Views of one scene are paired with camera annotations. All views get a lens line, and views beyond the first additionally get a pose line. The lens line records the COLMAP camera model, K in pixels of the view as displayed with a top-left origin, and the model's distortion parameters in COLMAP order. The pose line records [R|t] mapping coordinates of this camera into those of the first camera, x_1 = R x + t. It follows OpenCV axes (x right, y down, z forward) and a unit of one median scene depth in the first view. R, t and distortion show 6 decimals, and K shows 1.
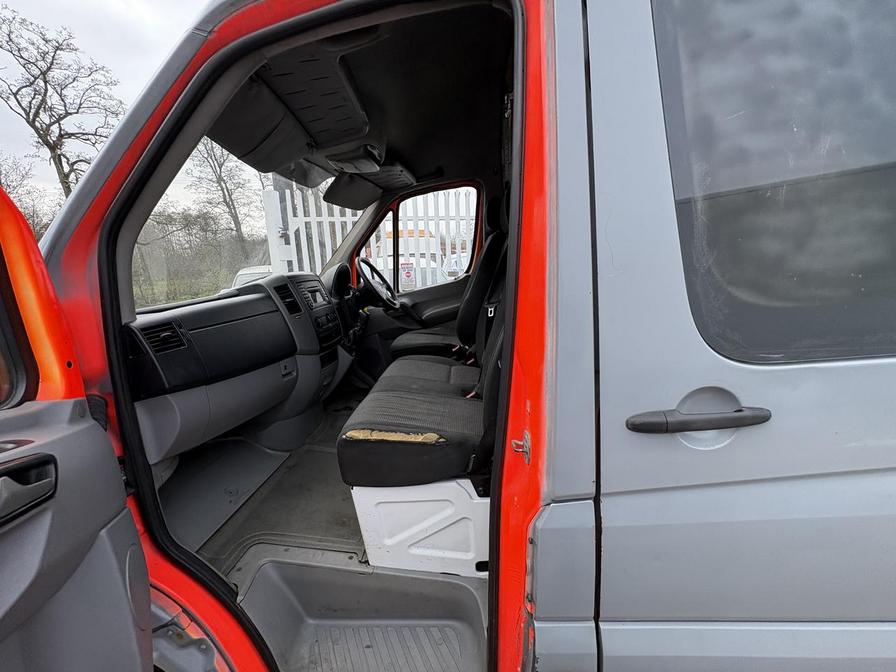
lens RADIAL K [[356.1, 0, 446.7], [0, 356.1, 336.1], [0, 0, 1]] dist [-0.000755, 0.000158]
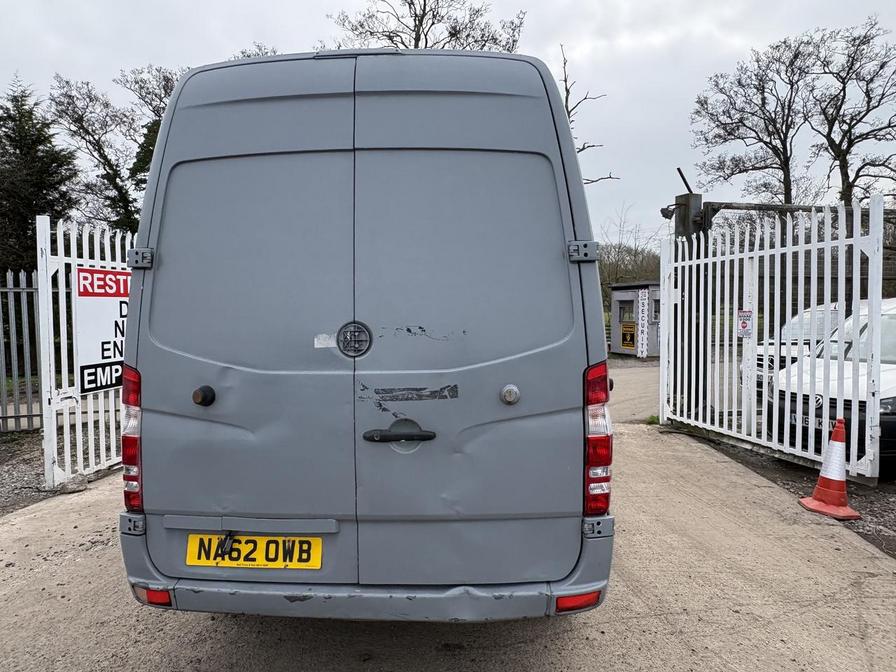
lens RADIAL K [[580.5, 0, 442.1], [0, 580.5, 340.5], [0, 0, 1]] dist [0.001968, 0.000935]
pose [[-0.000683, 0.088507, -0.996075, 2.805868], [-0.180665, 0.979674, 0.087173, -0.315740], [0.983544, 0.180015, 0.015321, 0.800214]]
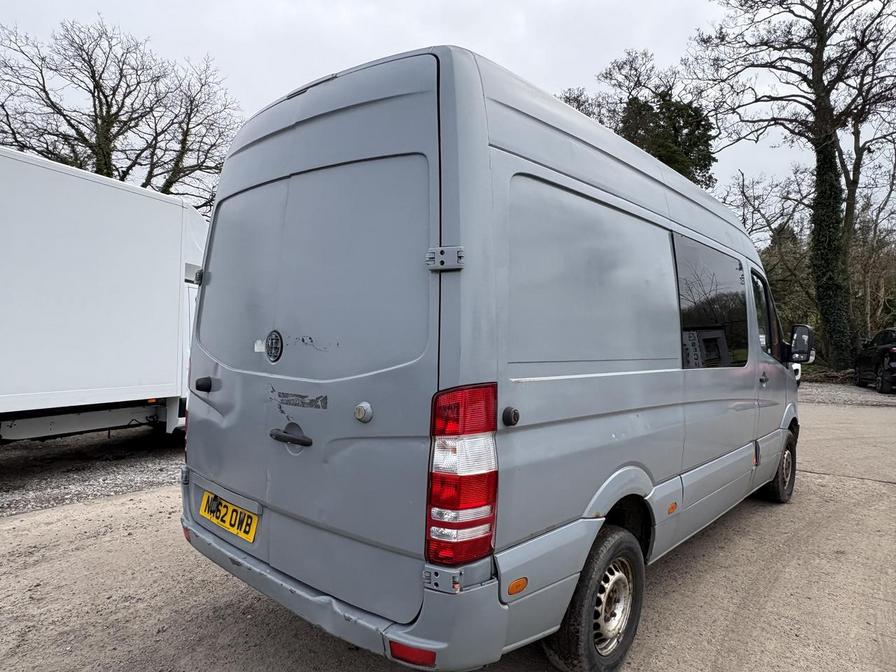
lens RADIAL K [[582.5, 0, 448.5], [0, 582.5, 343.7], [0, 0, 1]] dist [0.003763, 0.000406]
pose [[-0.620299, 0.067142, -0.781486, 2.473876], [-0.138819, 0.971204, 0.193628, -0.473896], [0.771983, 0.228593, -0.593117, 1.601057]]
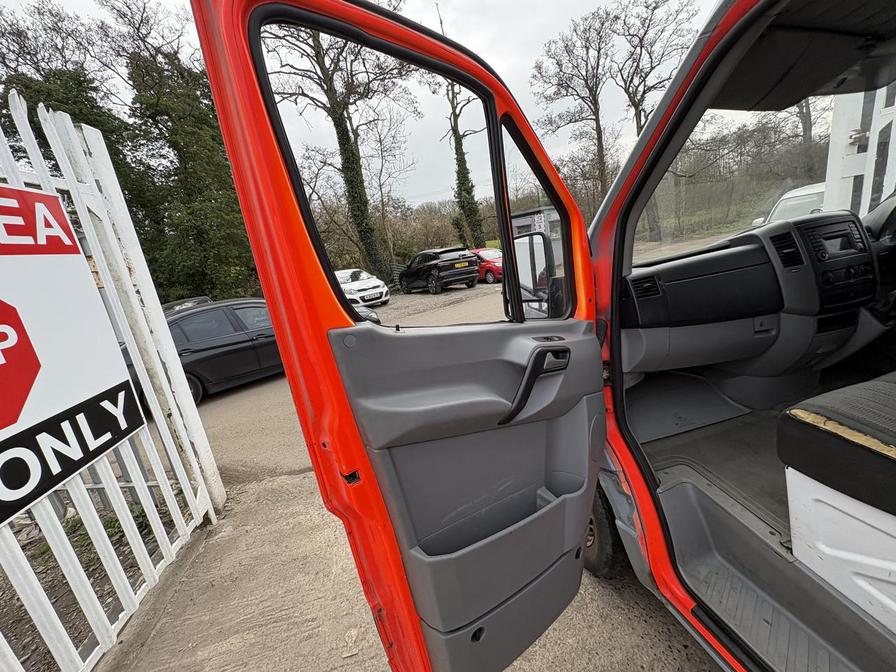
lens RADIAL K [[355.2, 0, 448.7], [0, 355.2, 335.0], [0, 0, 1]] dist [-0.000583, 0.000163]
pose [[0.300050, 0.231816, -0.925328, 0.122573], [-0.051782, 0.972551, 0.226855, -0.037727], [0.952517, -0.020152, 0.303818, -0.060660]]
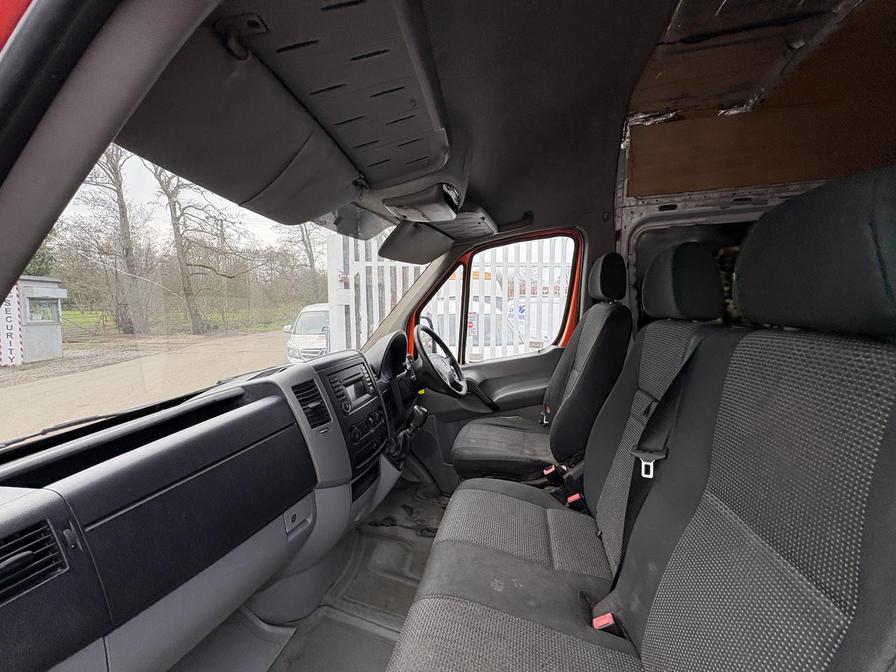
lens RADIAL K [[354.3, 0, 447.2], [0, 354.3, 333.6], [0, 0, 1]] dist [-0.001709, -0.000177]
pose [[0.987643, 0.046413, -0.149687, -0.068460], [-0.062071, 0.992878, -0.101685, -0.127052], [0.143902, 0.109720, 0.983491, 0.253050]]
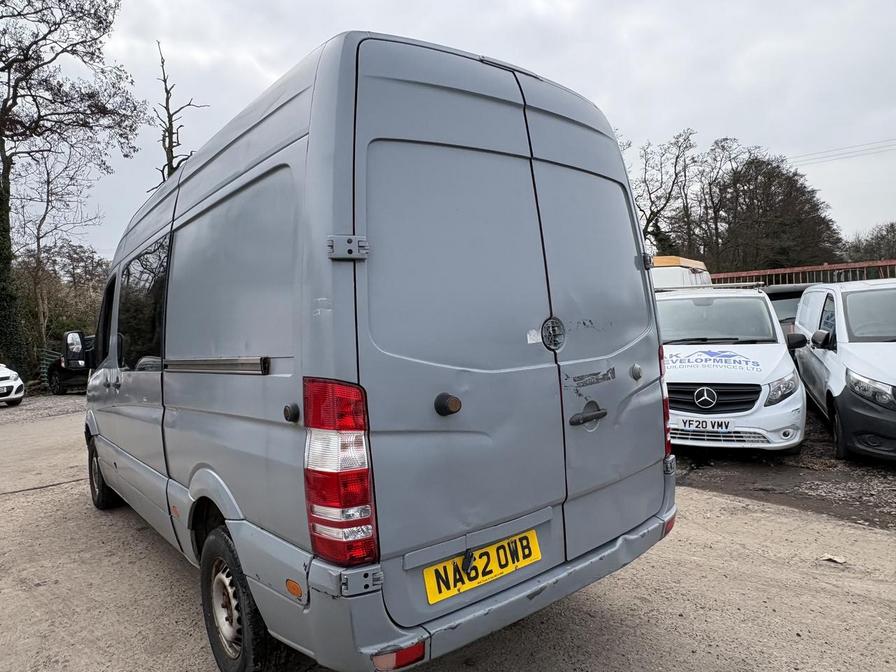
lens RADIAL K [[580.5, 0, 454.2], [0, 580.5, 332.3], [0, 0, 1]] dist [-0.002555, 0.001251]
pose [[0.677514, 0.030216, -0.734889, 2.472768], [-0.123940, 0.989558, -0.073576, -0.101282], [0.724992, 0.140931, 0.674185, -0.205441]]
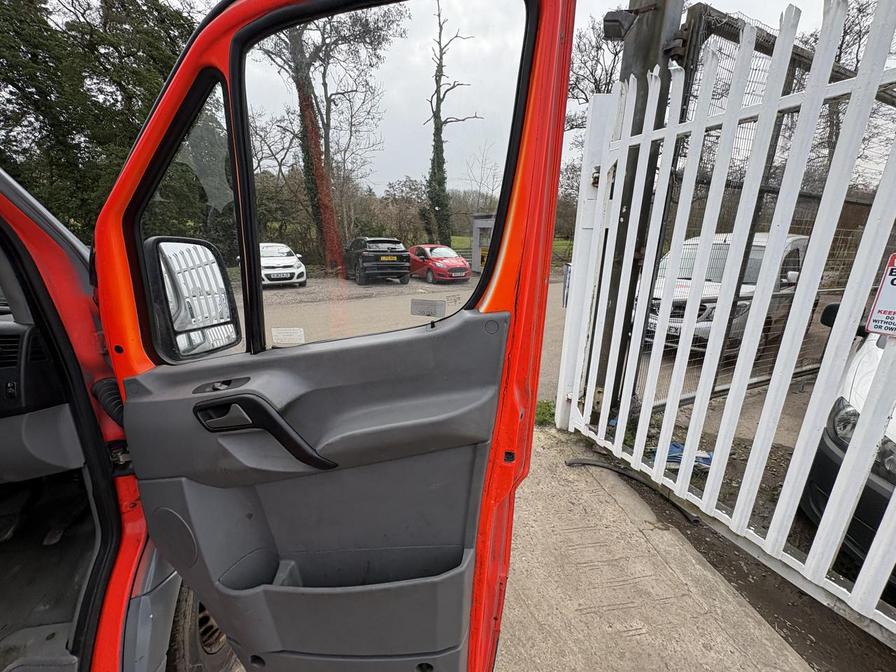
lens RADIAL K [[355.2, 0, 448.7], [0, 355.2, 335.0], [0, 0, 1]] dist [-0.000583, 0.000163]
pose [[0.222627, 0.304885, -0.926003, 0.125537], [-0.212180, 0.942225, 0.259214, -0.351443], [0.951534, 0.138771, 0.274455, 1.499970]]
